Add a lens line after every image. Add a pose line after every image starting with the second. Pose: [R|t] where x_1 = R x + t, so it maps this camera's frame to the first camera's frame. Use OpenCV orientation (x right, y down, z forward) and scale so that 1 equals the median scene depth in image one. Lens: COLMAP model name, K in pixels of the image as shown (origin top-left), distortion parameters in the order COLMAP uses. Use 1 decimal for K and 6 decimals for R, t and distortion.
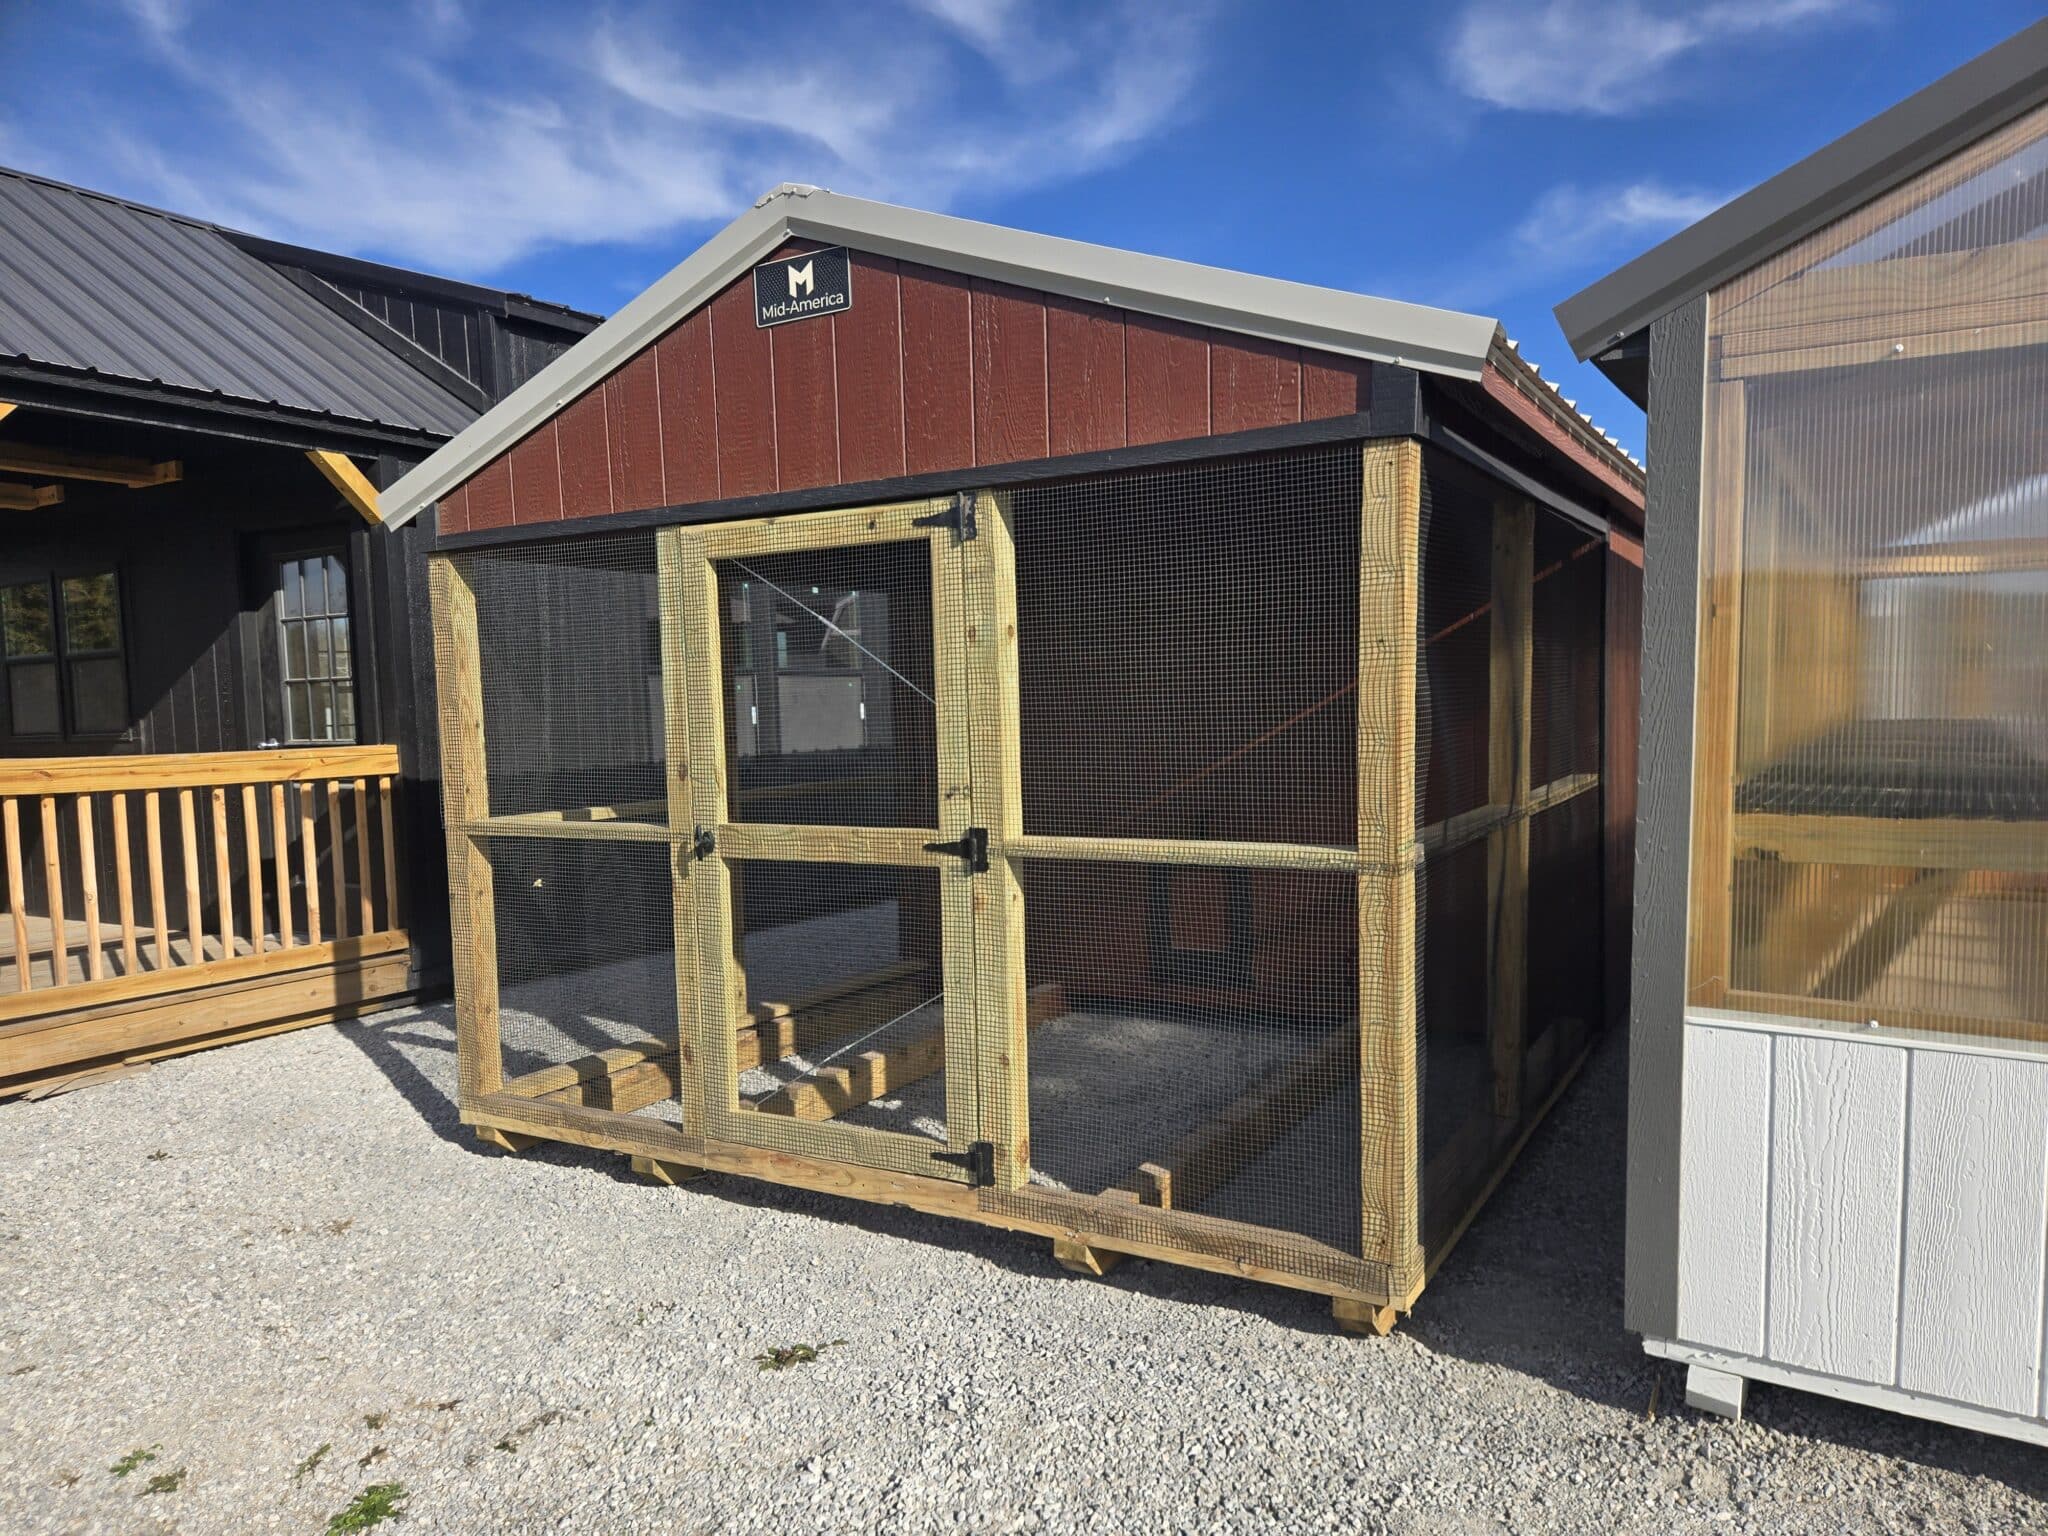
lens RADIAL K [[1370.9, 0, 1031.3], [0, 1370.9, 776.1], [0, 0, 1]] dist [0.036953, -0.000990]
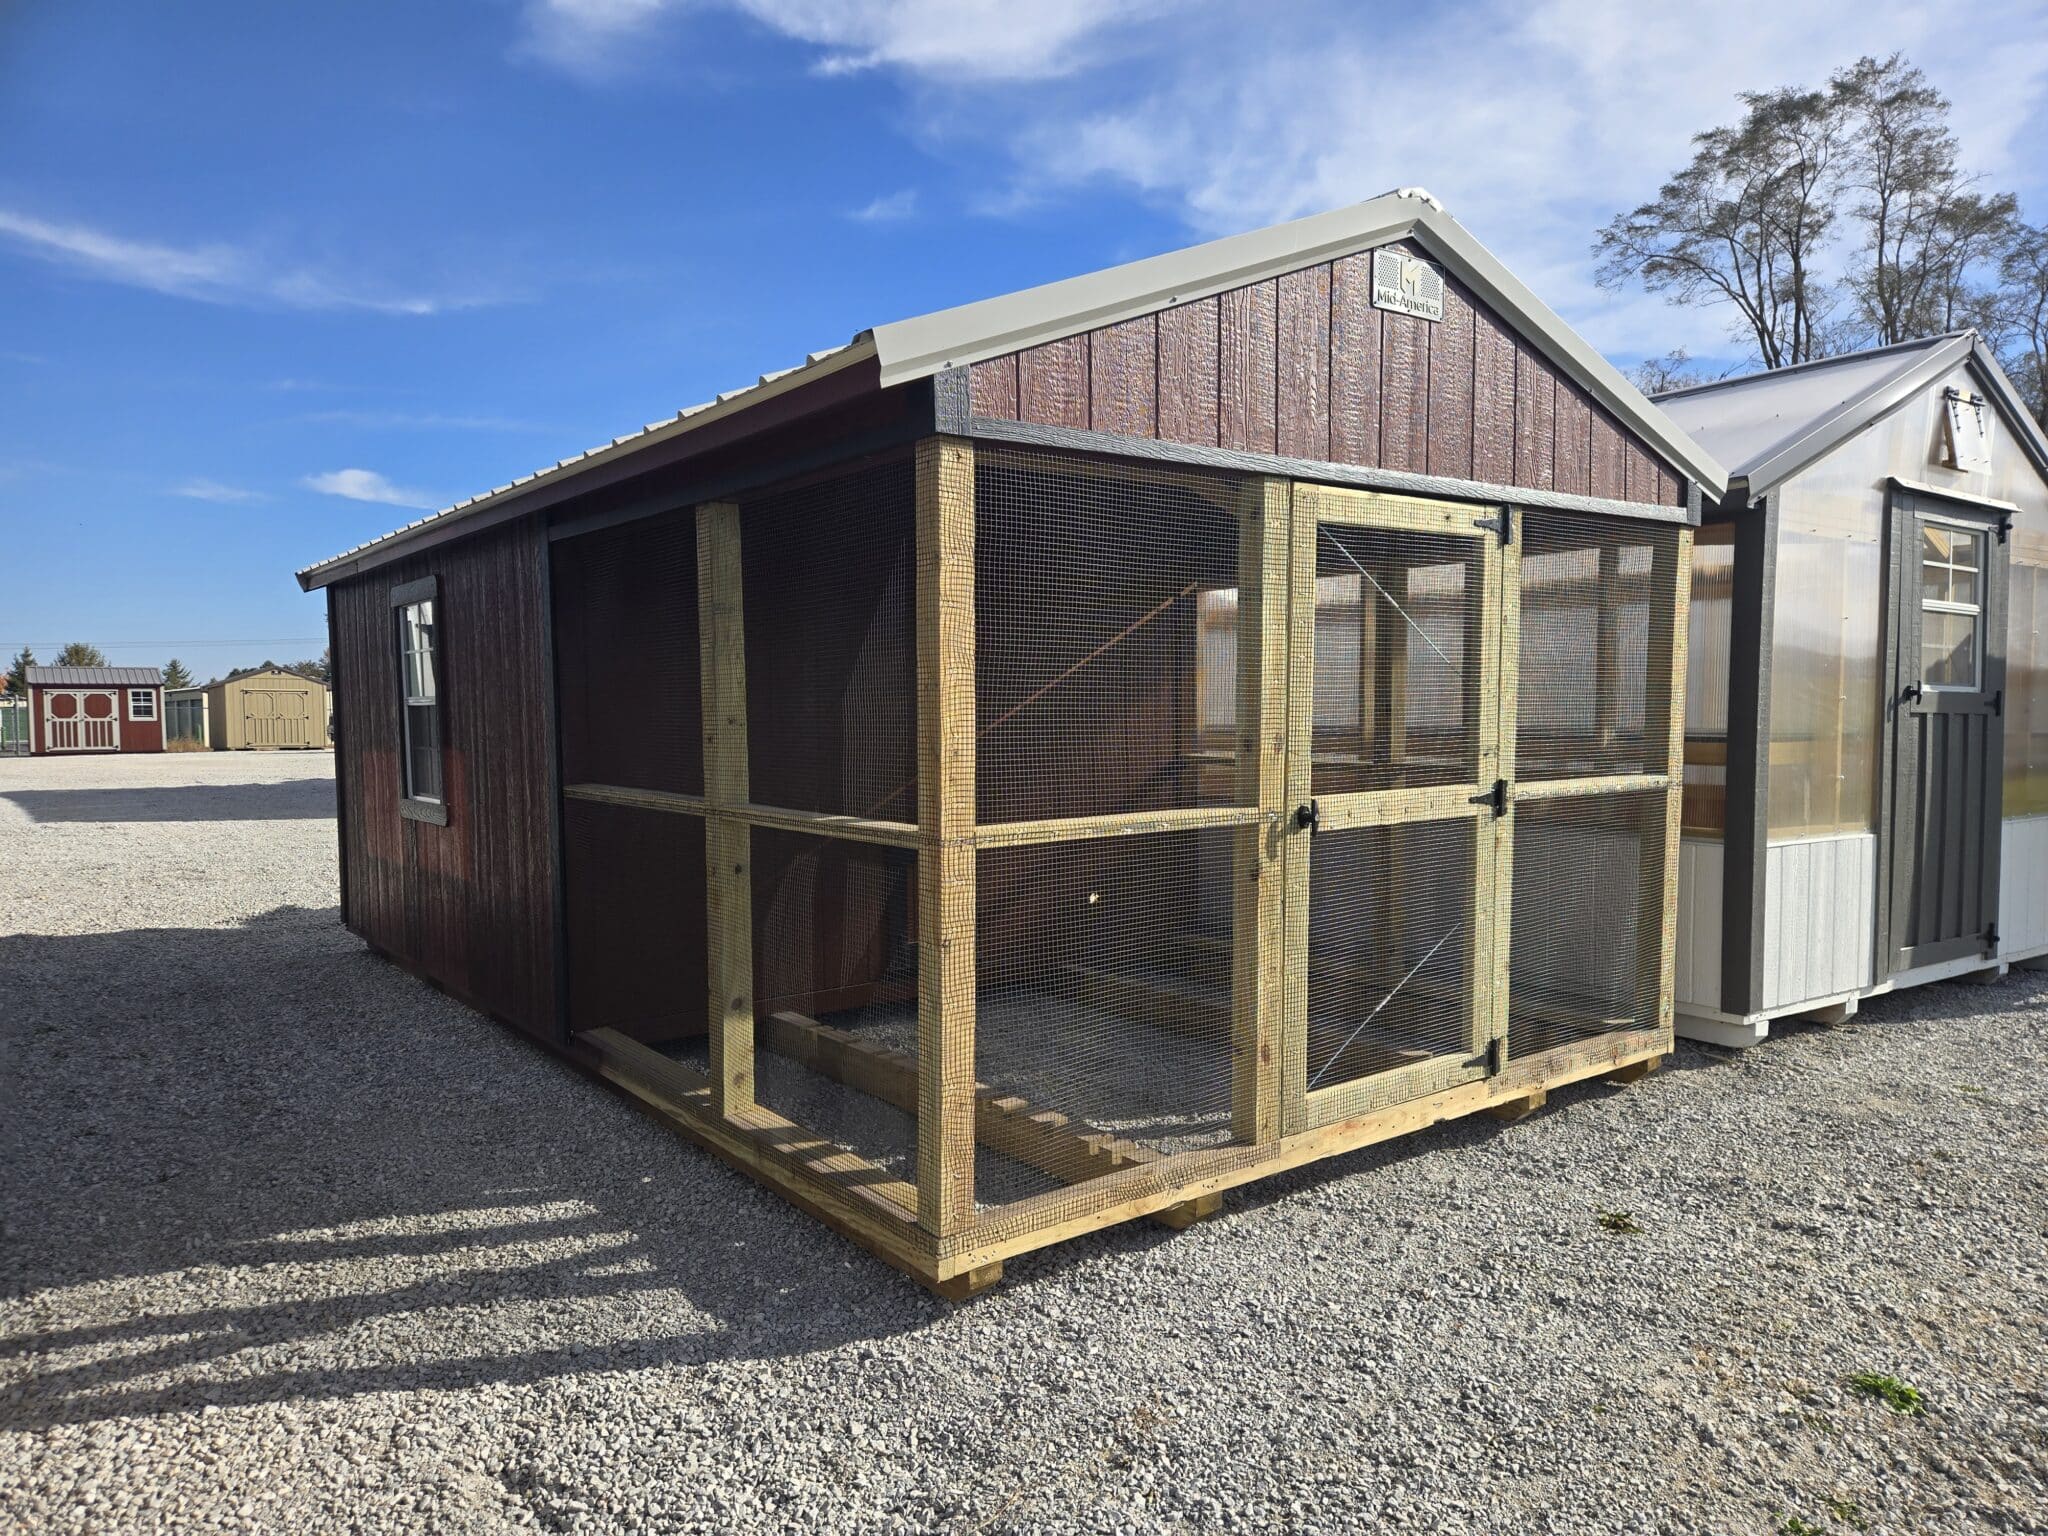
lens RADIAL K [[1370.9, 0, 1028.5], [0, 1370.9, 772.1], [0, 0, 1]] dist [0.036953, -0.000990]
pose [[0.385256, -0.026516, 0.922429, -1.303506], [0.052562, 0.998595, 0.006752, 0.000320], [-0.921312, 0.045884, 0.386108, 0.889343]]
